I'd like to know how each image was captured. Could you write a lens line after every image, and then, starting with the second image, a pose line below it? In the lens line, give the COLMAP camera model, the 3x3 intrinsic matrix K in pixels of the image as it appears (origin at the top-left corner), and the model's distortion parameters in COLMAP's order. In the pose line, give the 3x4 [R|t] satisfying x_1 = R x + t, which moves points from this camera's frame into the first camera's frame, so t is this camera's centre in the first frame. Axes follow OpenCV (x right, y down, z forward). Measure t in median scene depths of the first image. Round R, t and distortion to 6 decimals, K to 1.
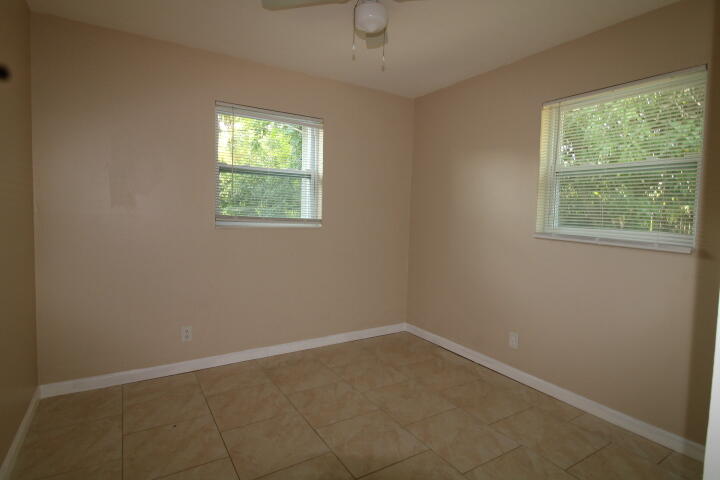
lens RADIAL K [[380.2, 0, 358.7], [0, 380.2, 230.9], [0, 0, 1]] dist [-0.020996, -0.000789]
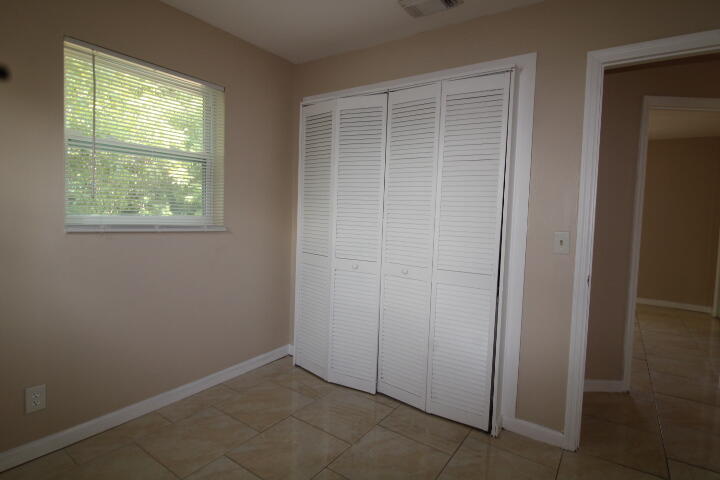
lens RADIAL K [[380.2, 0, 358.7], [0, 380.2, 230.9], [0, 0, 1]] dist [-0.020996, -0.000789]
pose [[-0.399151, -0.090005, 0.912457, -0.432581], [0.005282, 0.994928, 0.100451, -0.059714], [-0.916870, 0.044914, -0.396651, 0.916452]]
